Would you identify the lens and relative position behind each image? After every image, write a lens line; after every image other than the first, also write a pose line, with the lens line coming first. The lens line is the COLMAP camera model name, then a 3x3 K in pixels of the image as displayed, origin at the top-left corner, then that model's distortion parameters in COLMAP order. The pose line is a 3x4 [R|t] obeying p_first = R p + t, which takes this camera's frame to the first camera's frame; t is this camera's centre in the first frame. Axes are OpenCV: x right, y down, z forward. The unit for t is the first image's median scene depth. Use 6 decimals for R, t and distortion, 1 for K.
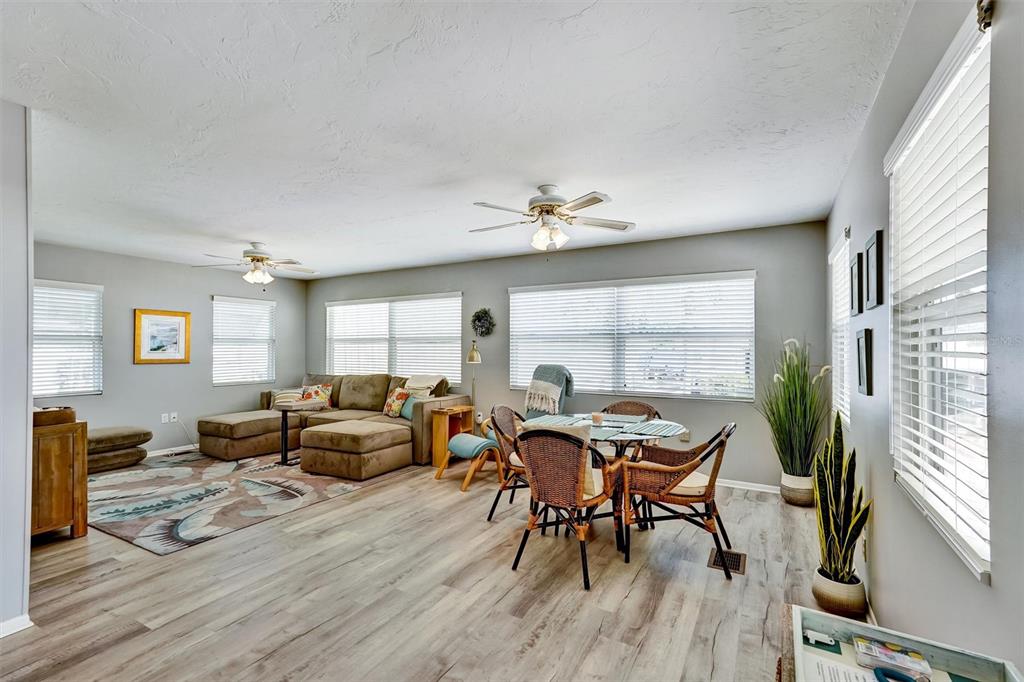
lens RADIAL K [[451.0, 0, 516.9], [0, 451.0, 348.4], [0, 0, 1]] dist [0.002180, 0.000398]
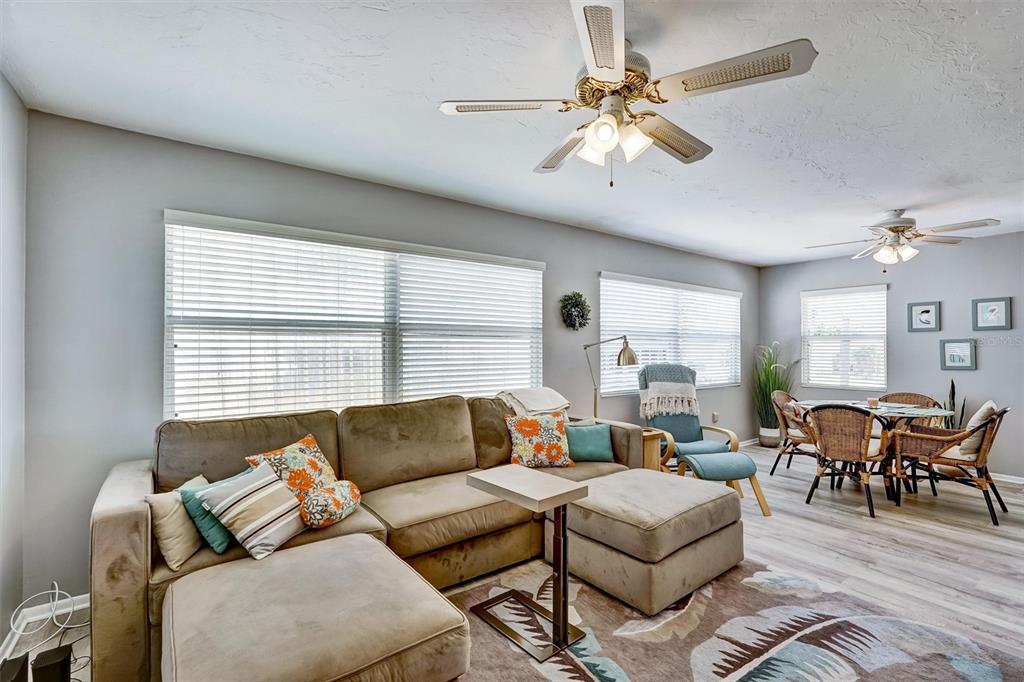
lens RADIAL K [[451.0, 0, 514.0], [0, 451.0, 343.3], [0, 0, 1]] dist [0.002180, 0.000398]
pose [[0.418839, 0.000142, 0.908061, -0.869747], [-0.006294, 0.999976, 0.002746, -0.006163], [-0.908039, -0.006865, 0.418830, 0.858108]]
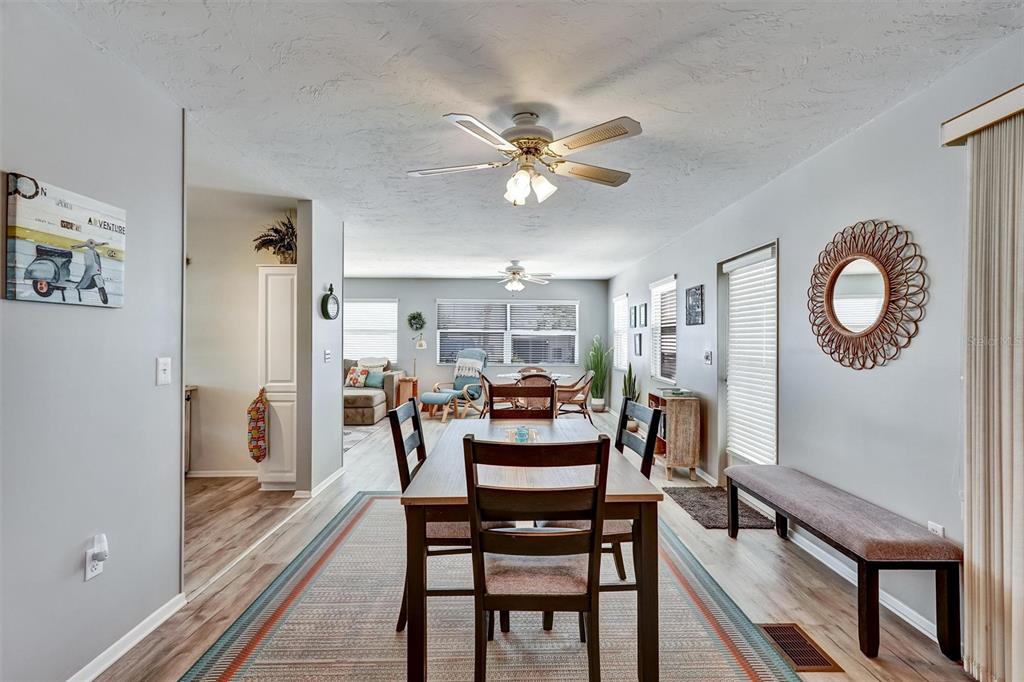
lens RADIAL K [[451.0, 0, 513.0], [0, 451.0, 337.4], [0, 0, 1]] dist [0.002180, 0.000398]
pose [[0.861377, 0.004763, 0.507944, -0.608520], [-0.004645, 0.999988, -0.001500, -0.003744], [-0.507945, -0.001067, 0.861389, -0.476403]]
